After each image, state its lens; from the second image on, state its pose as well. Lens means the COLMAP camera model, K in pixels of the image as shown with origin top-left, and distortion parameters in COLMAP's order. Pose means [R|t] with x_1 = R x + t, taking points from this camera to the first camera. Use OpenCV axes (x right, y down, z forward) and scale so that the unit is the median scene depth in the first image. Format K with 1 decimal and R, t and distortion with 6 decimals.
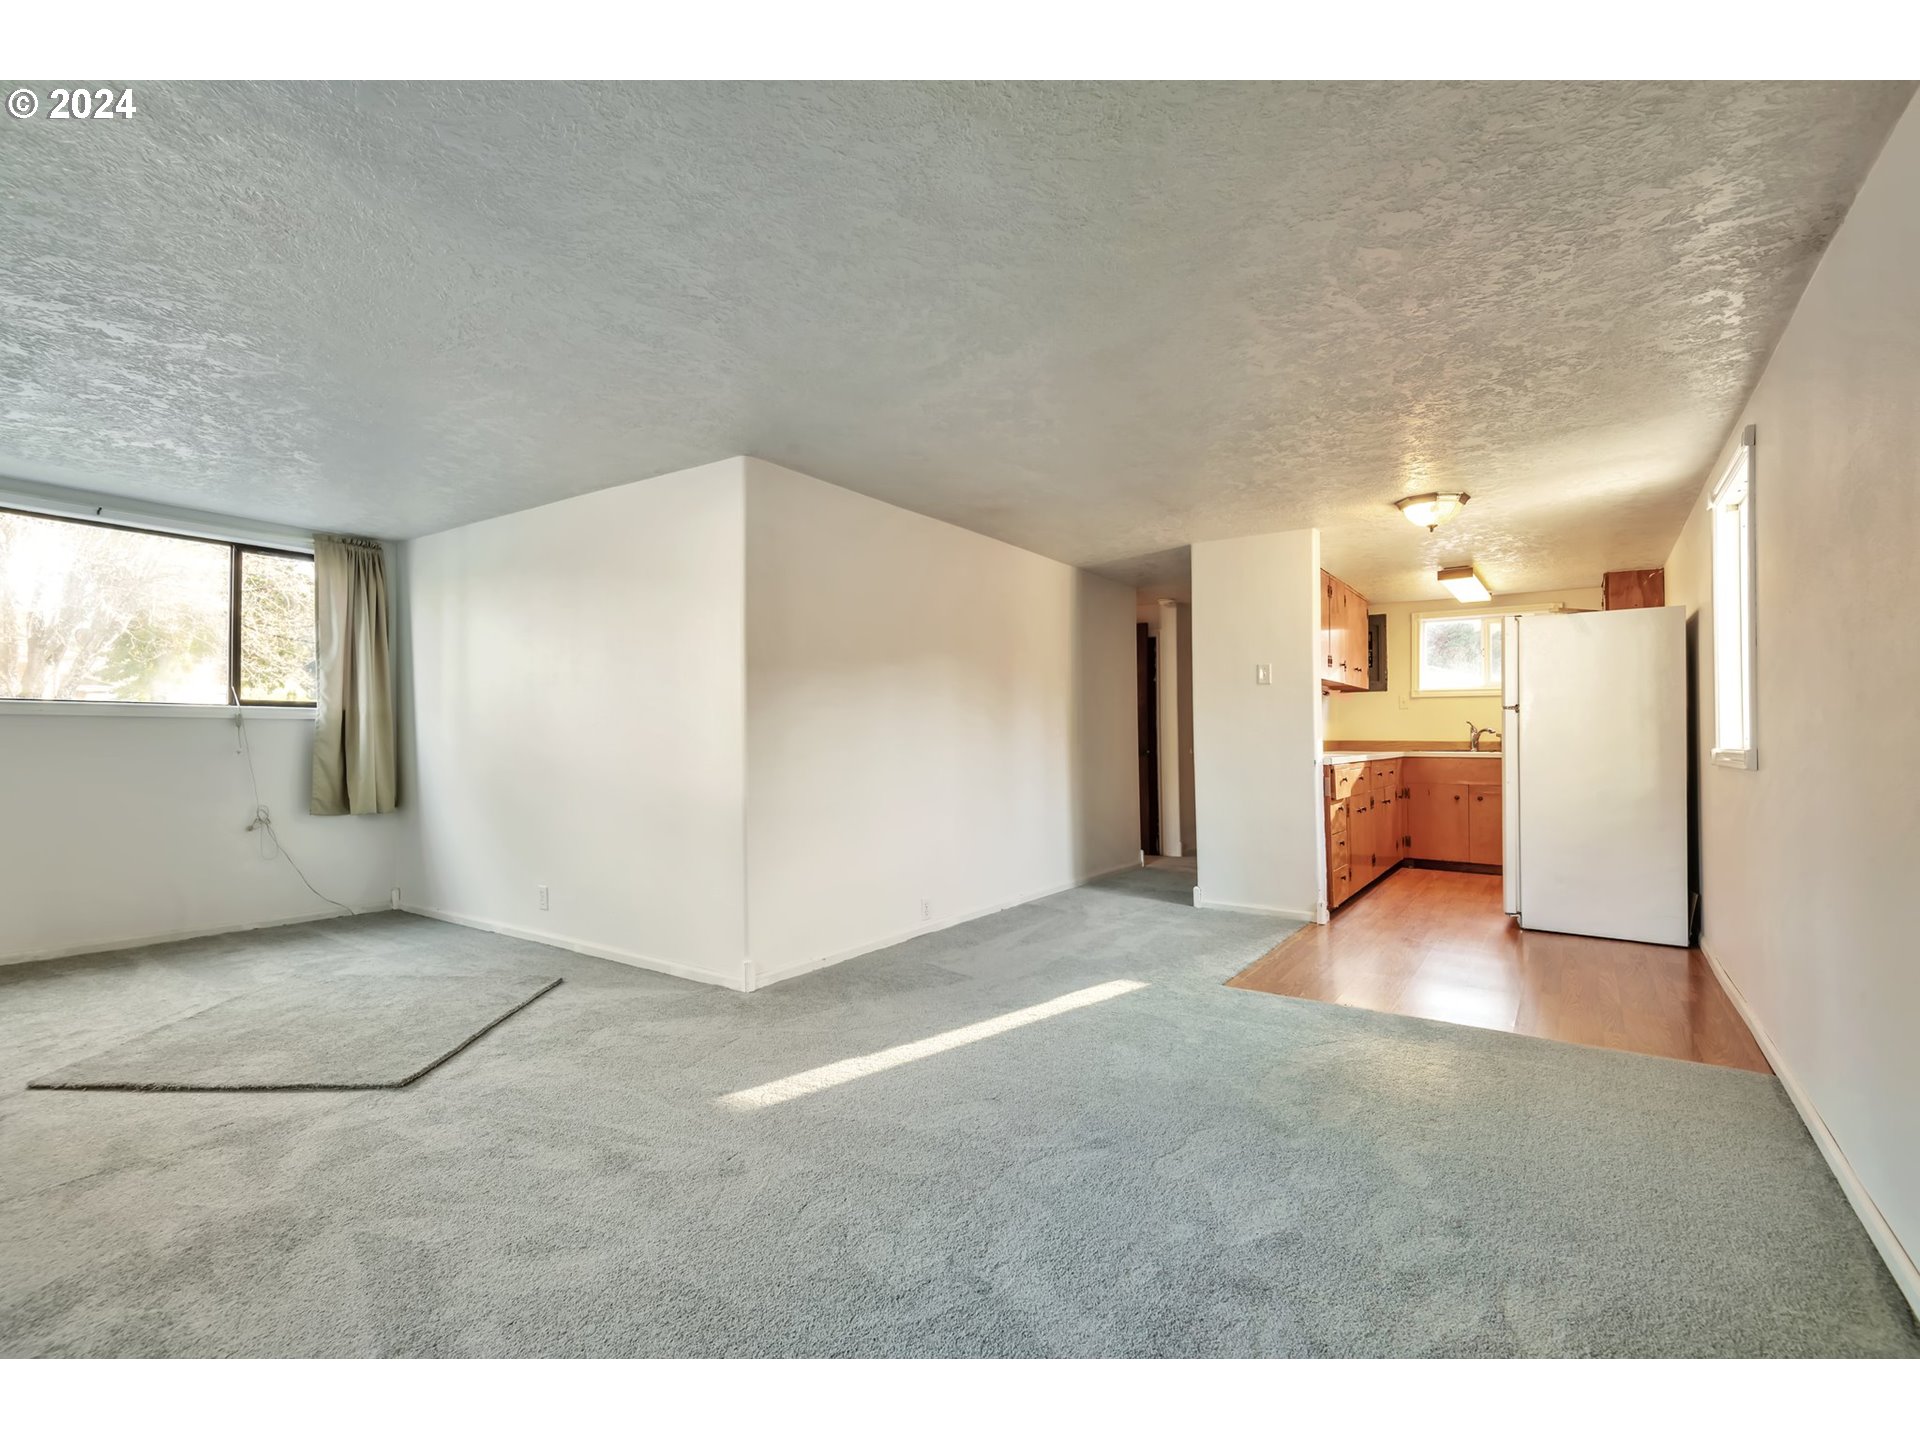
lens RADIAL K [[880.2, 0, 954.6], [0, 880.2, 730.2], [0, 0, 1]] dist [-0.004357, -0.001134]
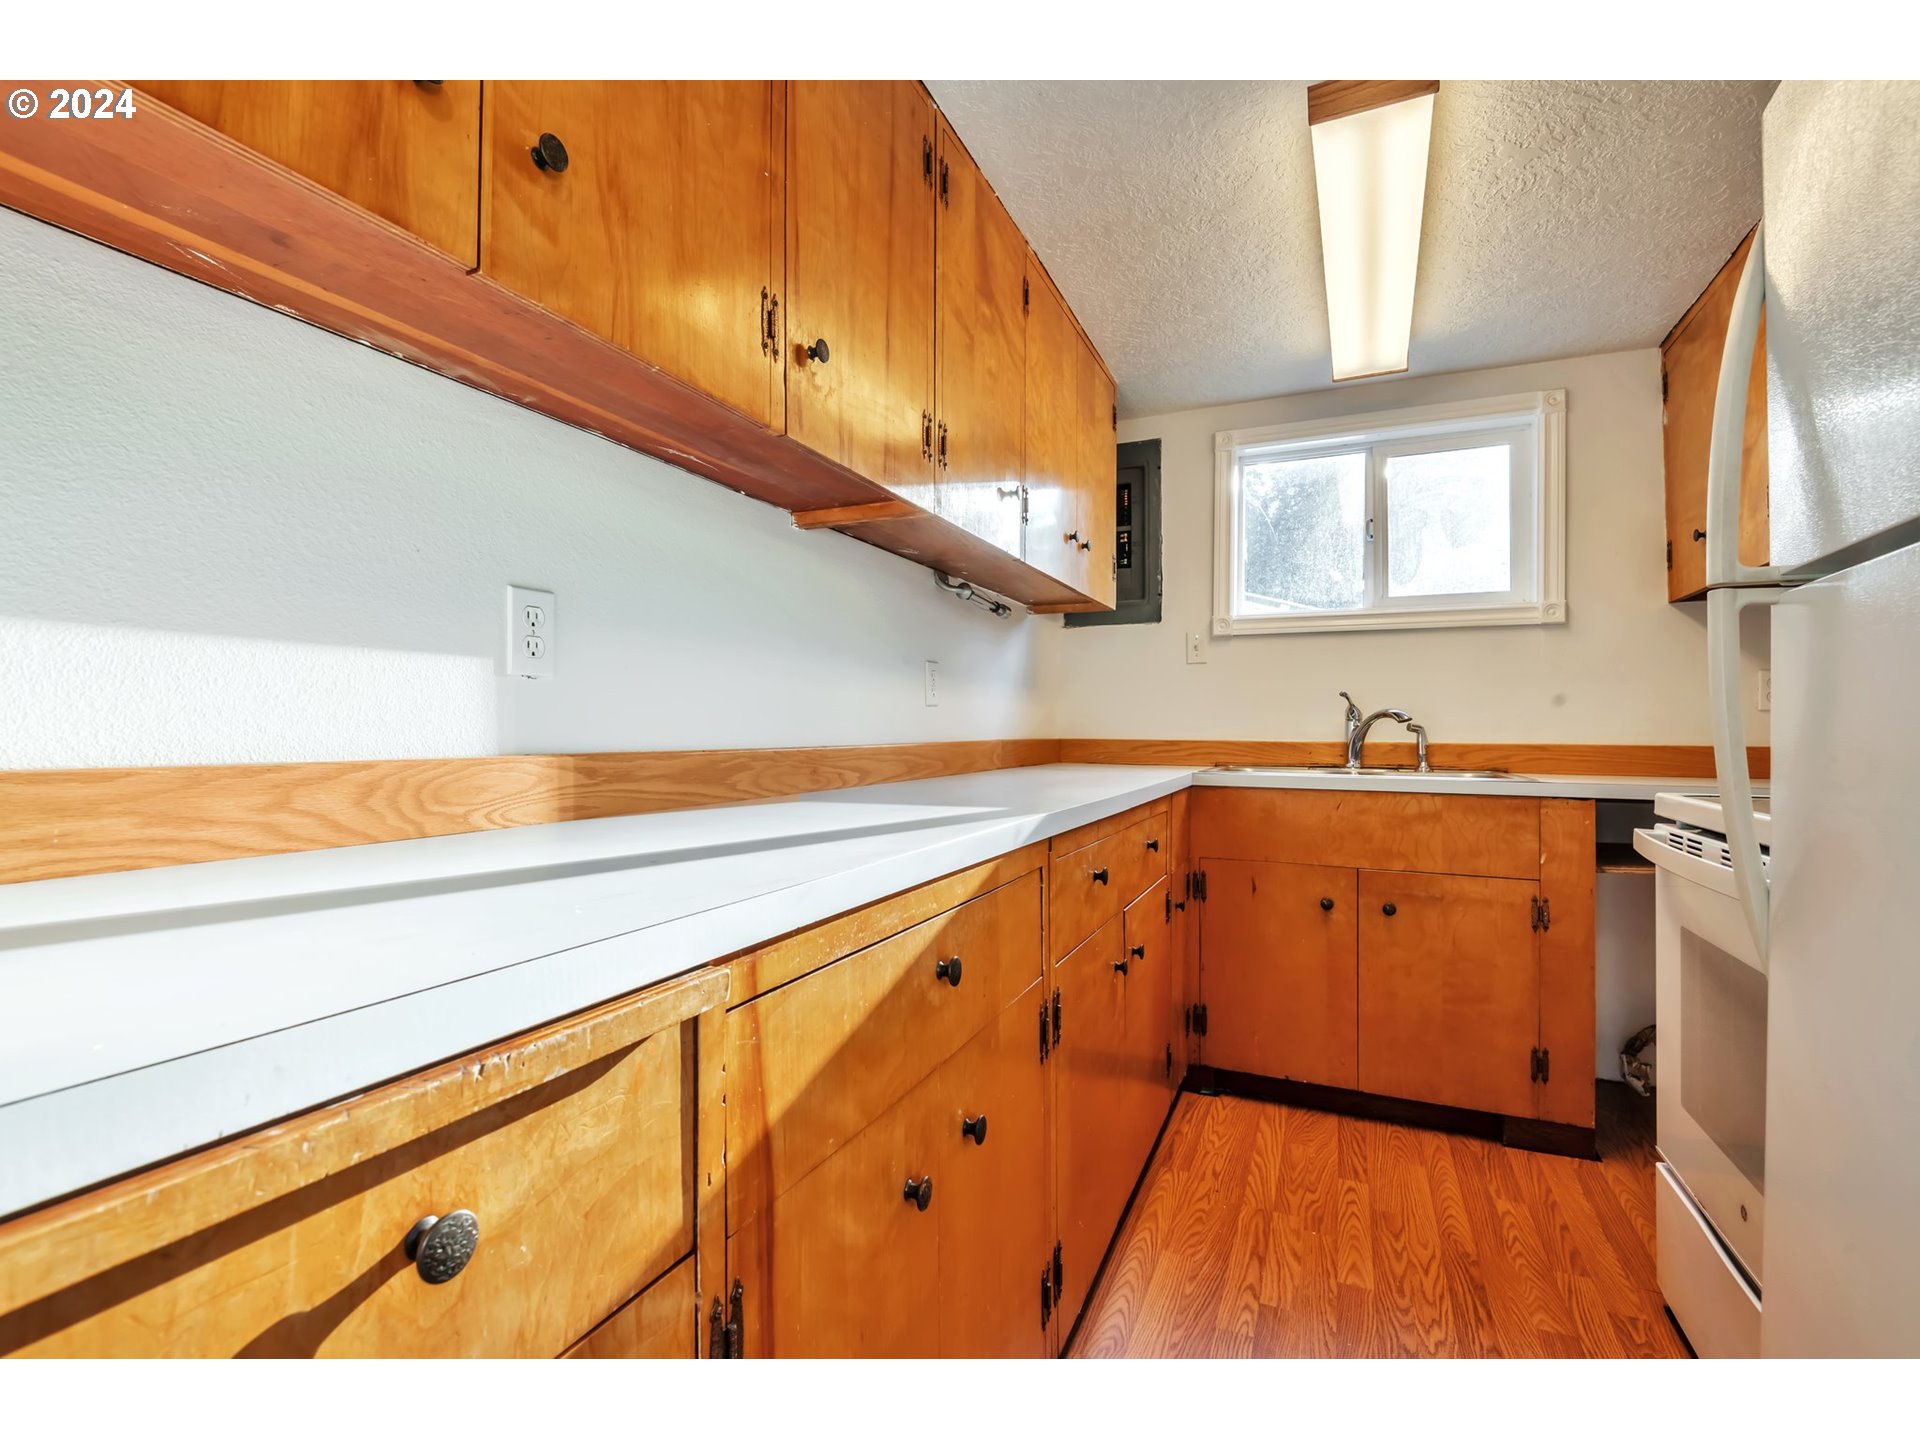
lens RADIAL K [[880.2, 0, 953.0], [0, 880.2, 737.5], [0, 0, 1]] dist [-0.004357, -0.001134]
pose [[0.981718, -0.000056, 0.190339, 0.390073], [-0.003816, 0.999793, 0.019978, 0.003223], [-0.190301, -0.020339, 0.981515, 0.748274]]
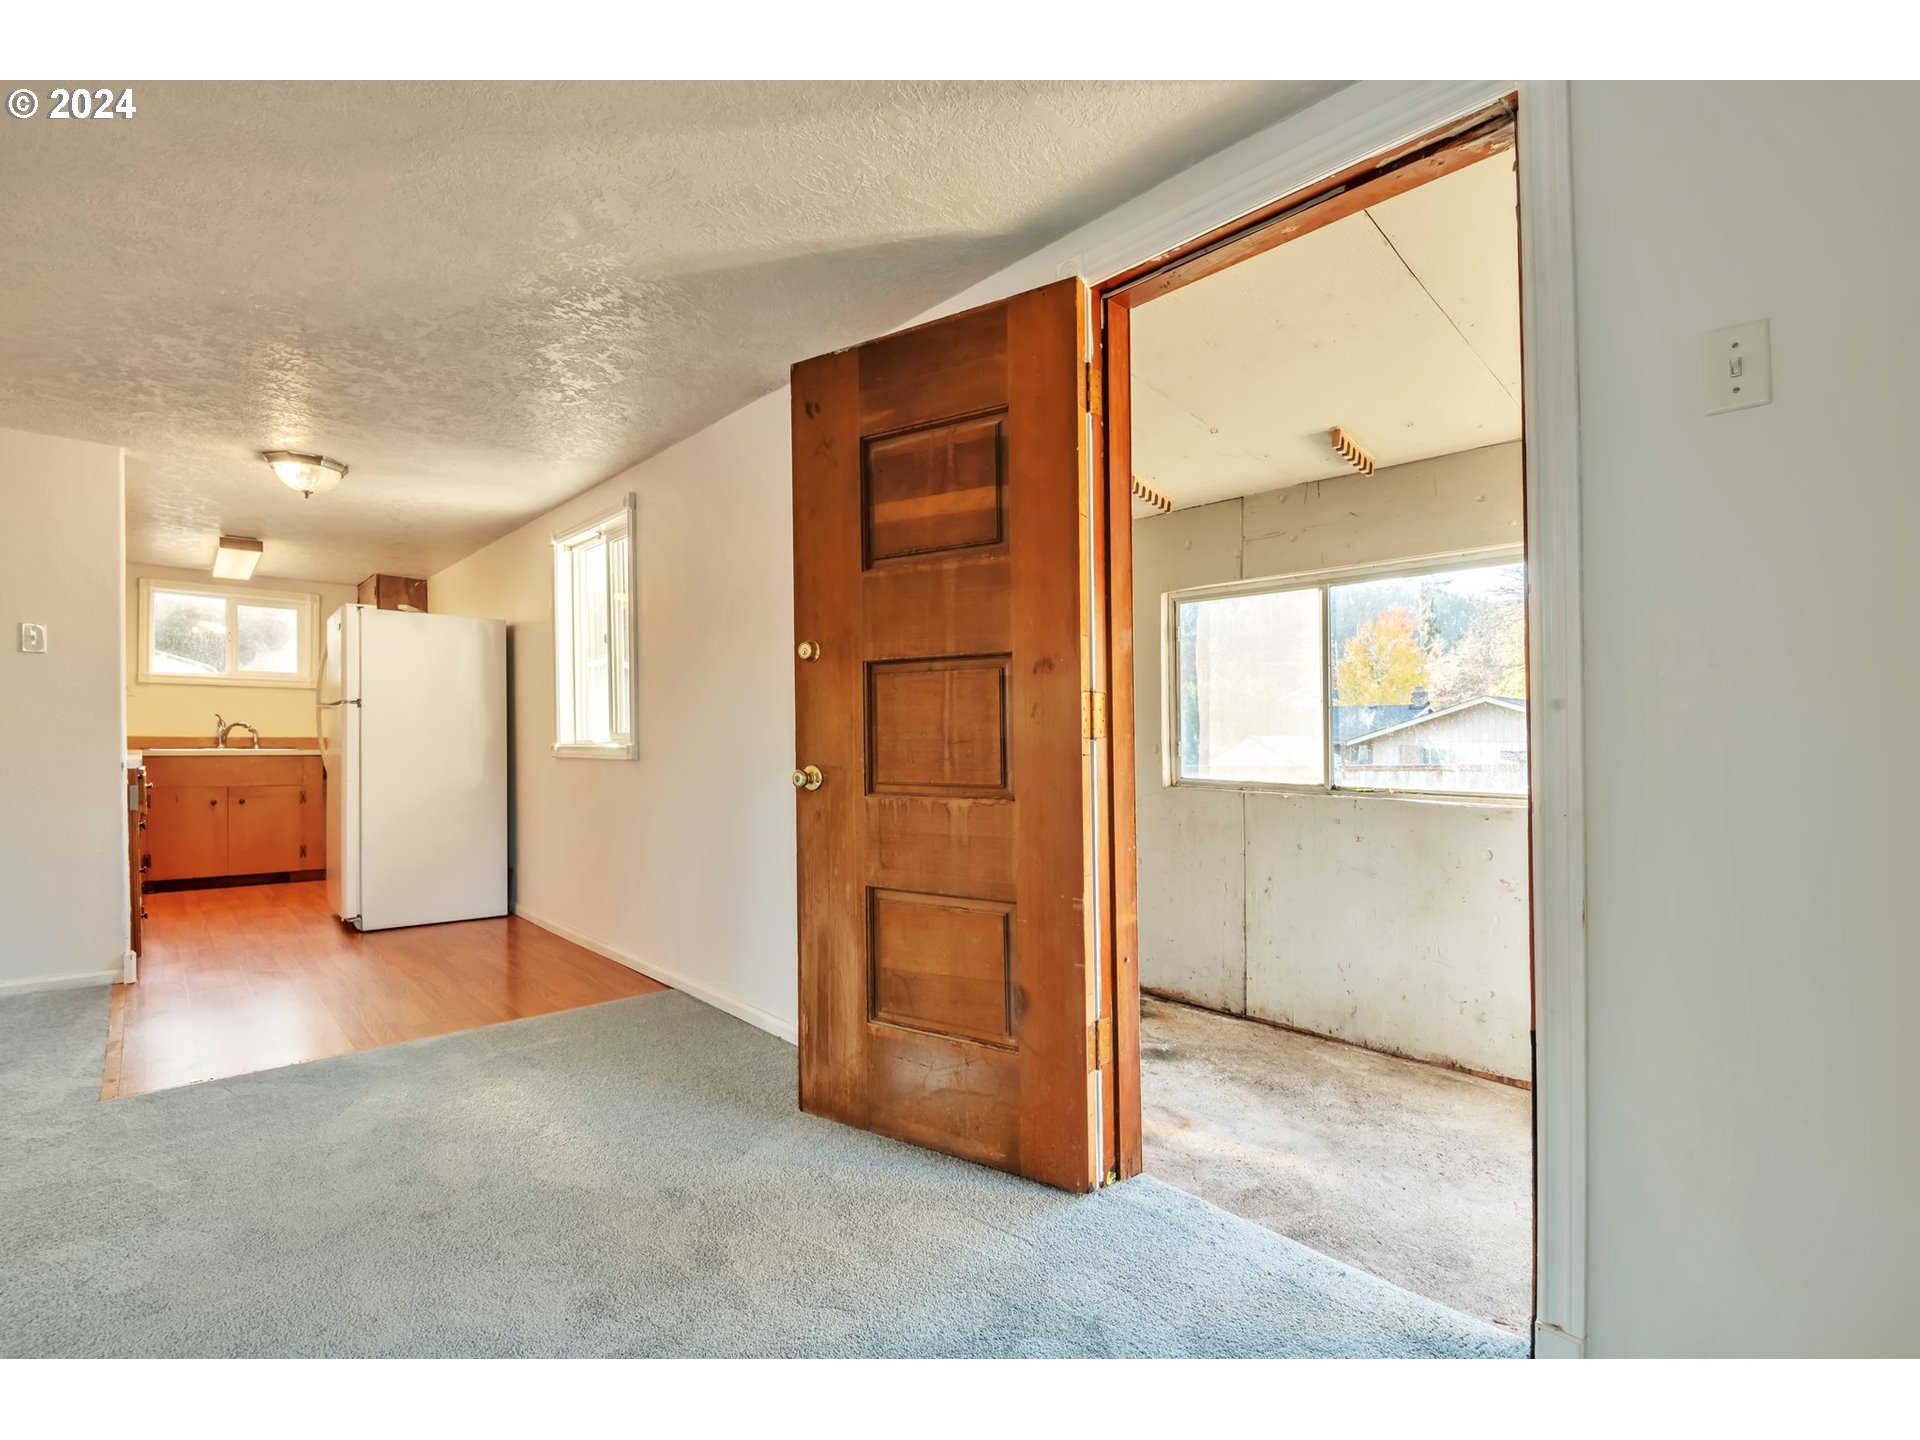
lens RADIAL K [[880.2, 0, 920.4], [0, 880.2, 730.5], [0, 0, 1]] dist [-0.004357, -0.001134]
pose [[0.232805, 0.007552, 0.972494, -0.116054], [-0.013308, 0.999901, -0.004579, 0.001149], [-0.972432, -0.011876, 0.232882, 0.136989]]
